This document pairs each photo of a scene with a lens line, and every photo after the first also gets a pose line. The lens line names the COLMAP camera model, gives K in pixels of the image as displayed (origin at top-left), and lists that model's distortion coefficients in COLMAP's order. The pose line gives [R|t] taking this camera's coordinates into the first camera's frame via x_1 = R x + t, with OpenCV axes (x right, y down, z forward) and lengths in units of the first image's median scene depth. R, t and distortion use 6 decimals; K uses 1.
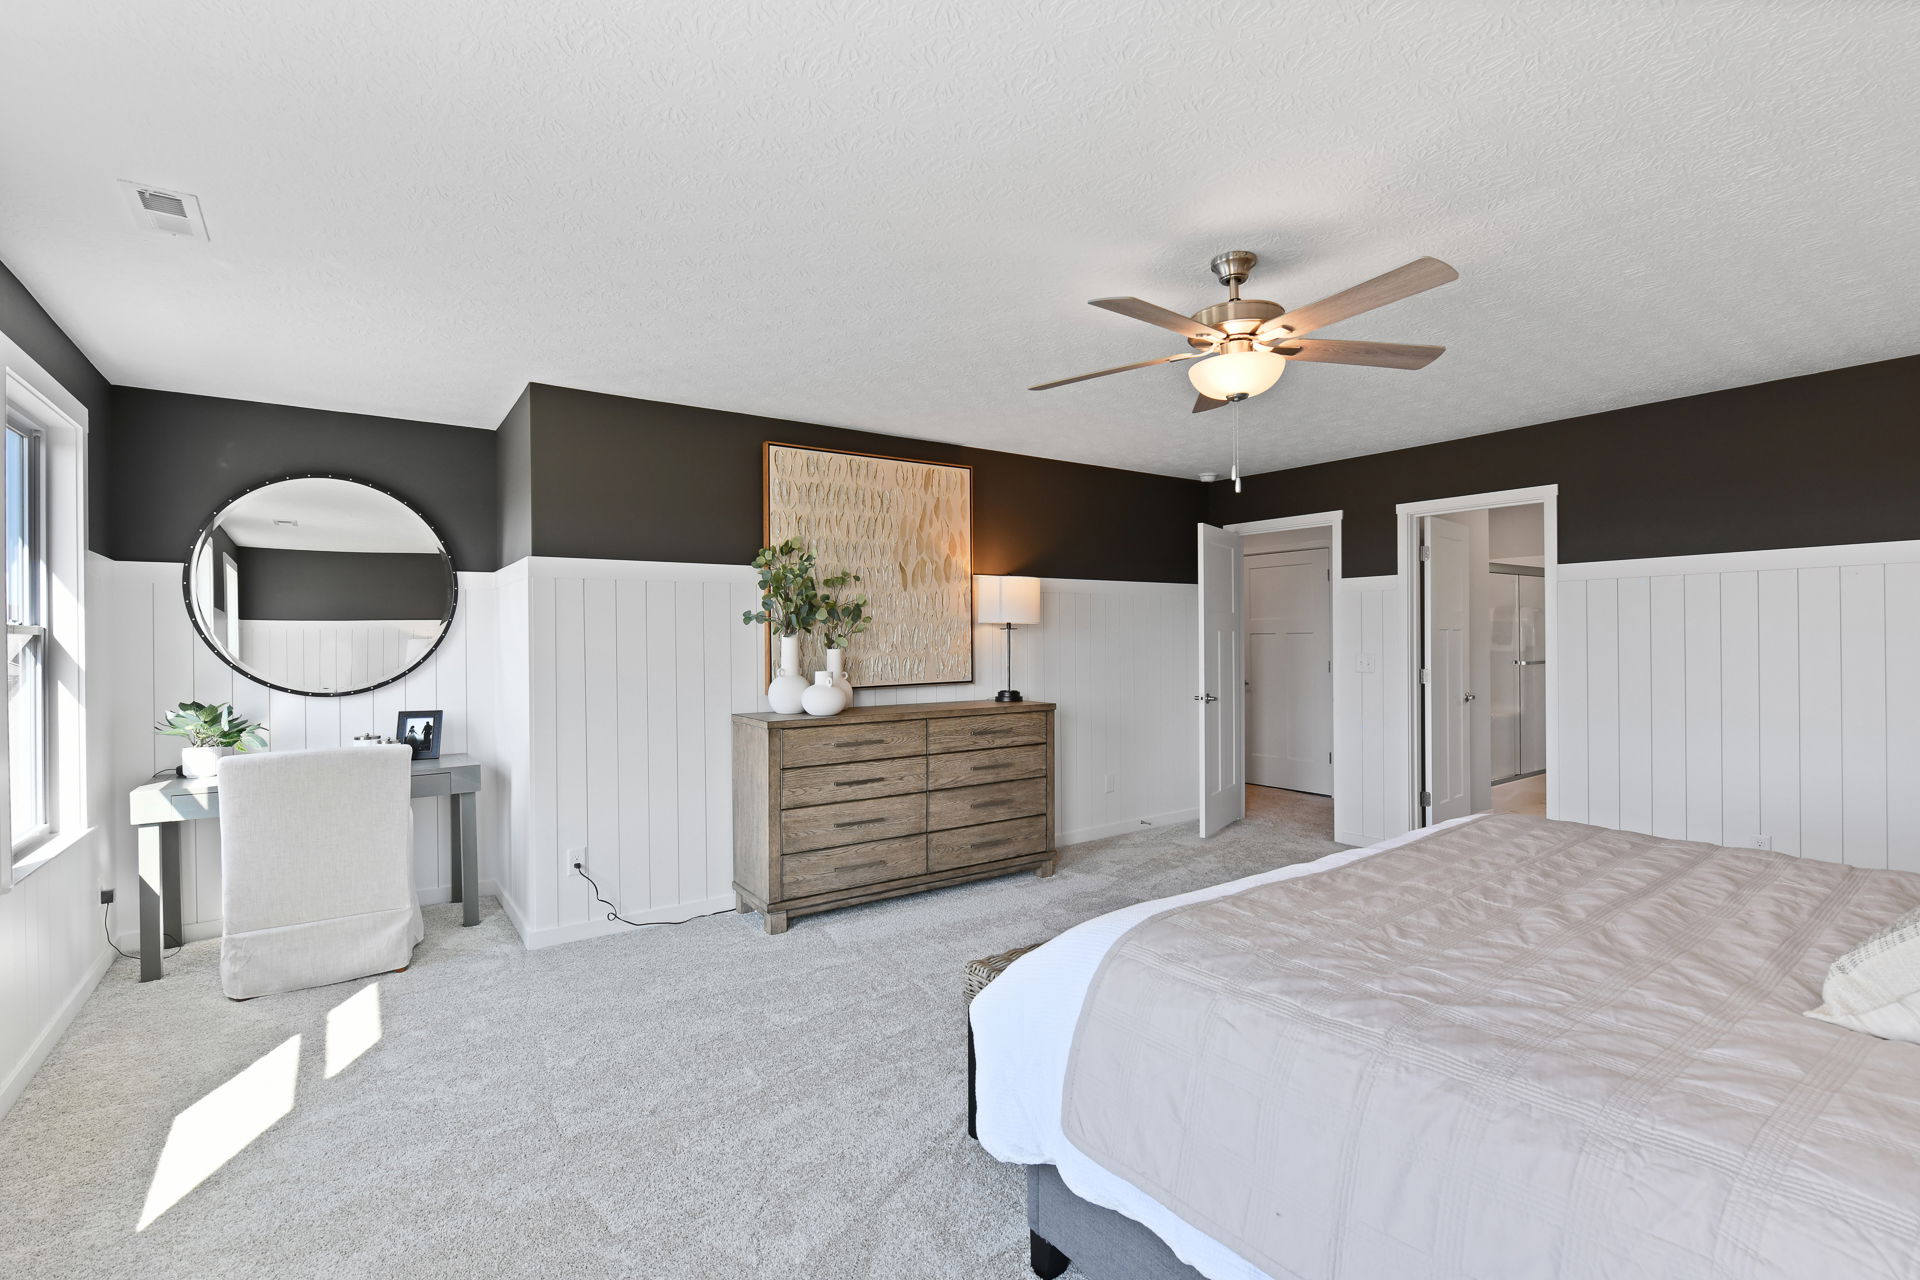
lens RADIAL K [[853.0, 0, 960.0], [0, 853.0, 640.0], [0, 0, 1]] dist [0.000730, -0.000107]
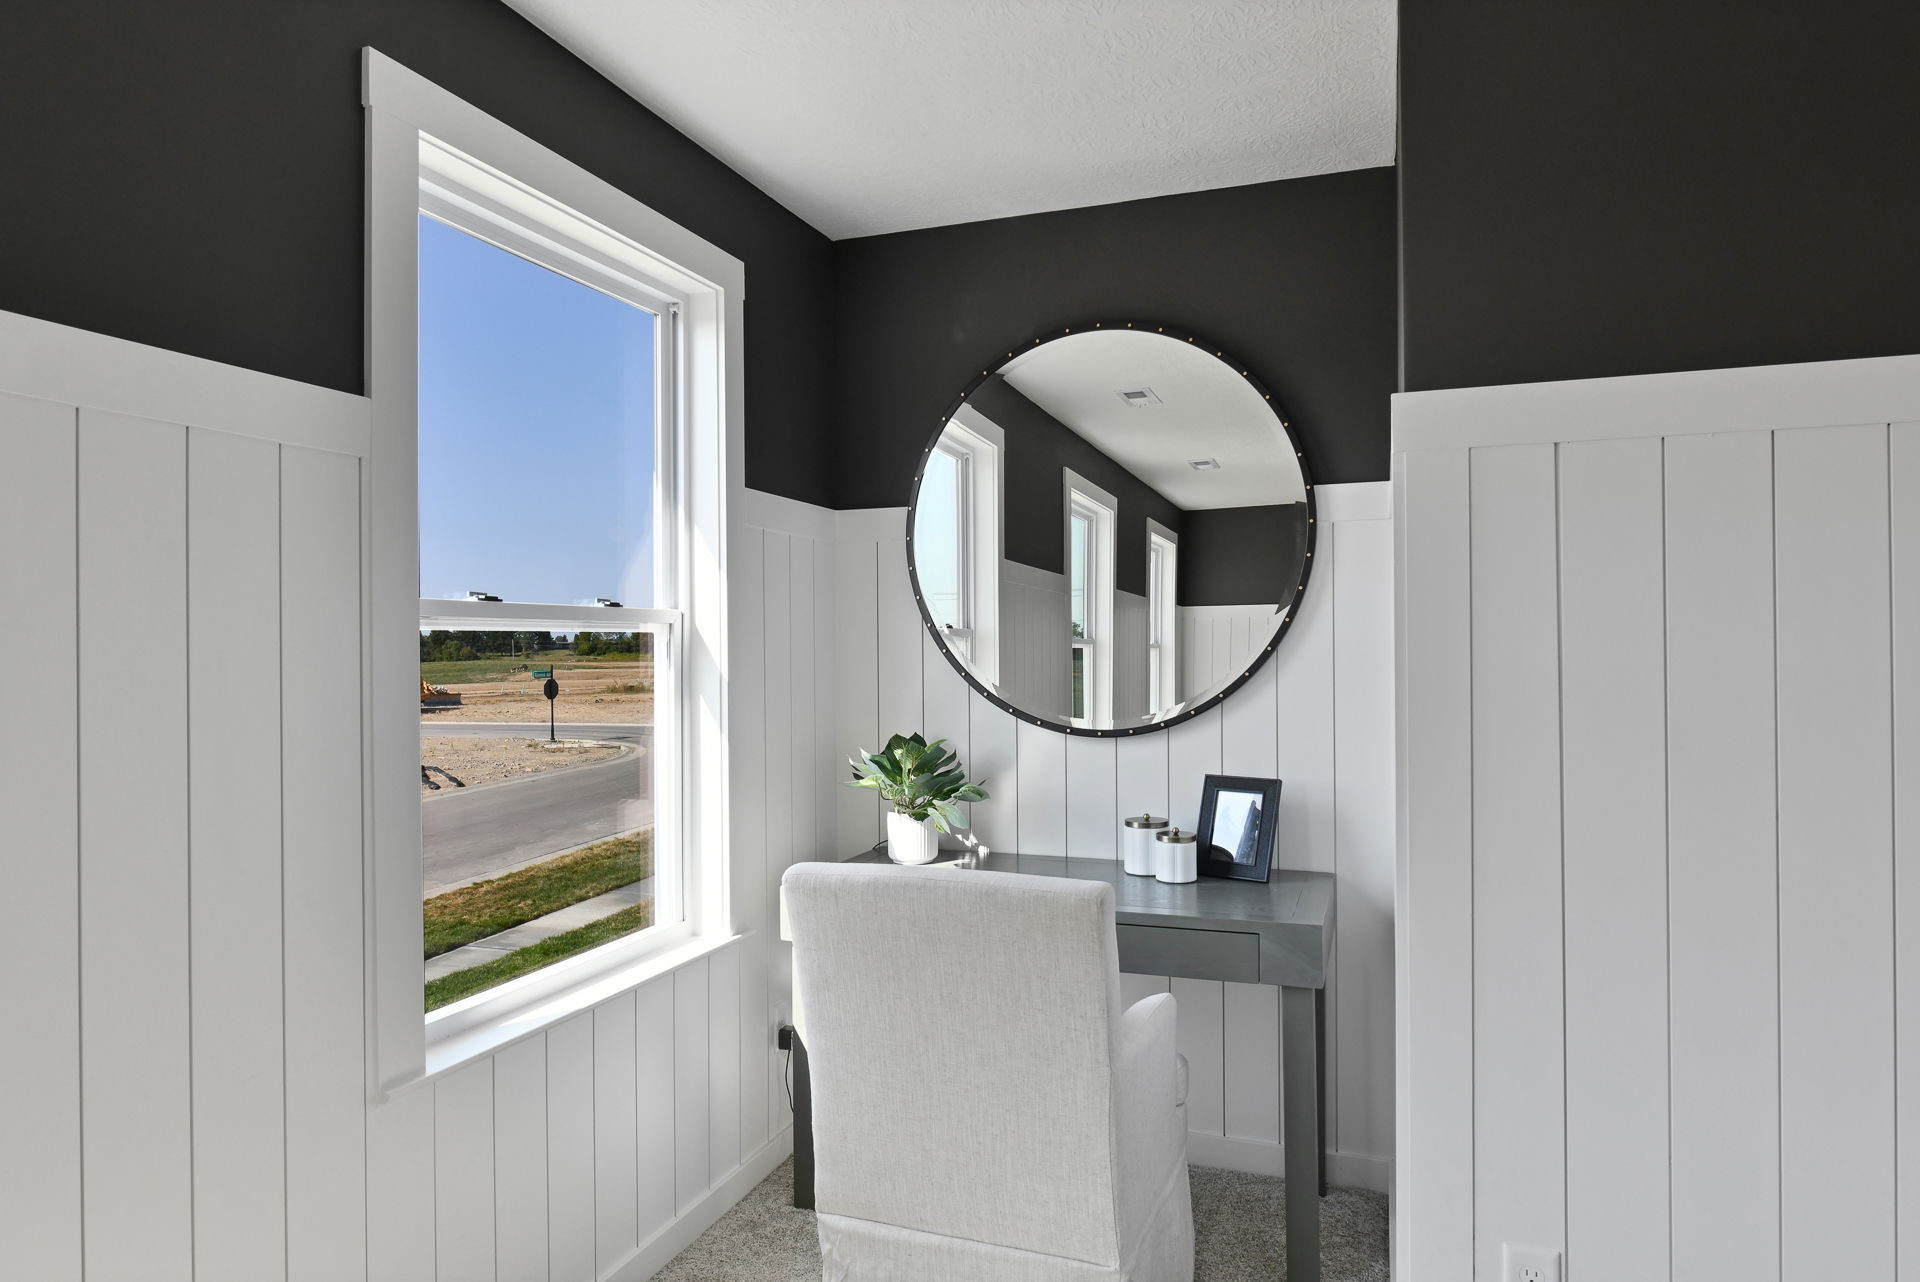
lens RADIAL K [[1154.0, 0, 959.1], [0, 1154.0, 641.1], [0, 0, 1]] dist [0.003000, 0.000376]
pose [[0.551460, 0.005603, -0.834183, -0.184662], [0.000457, 0.999975, 0.007018, 0.000783], [0.834201, -0.004251, 0.551443, 0.532984]]
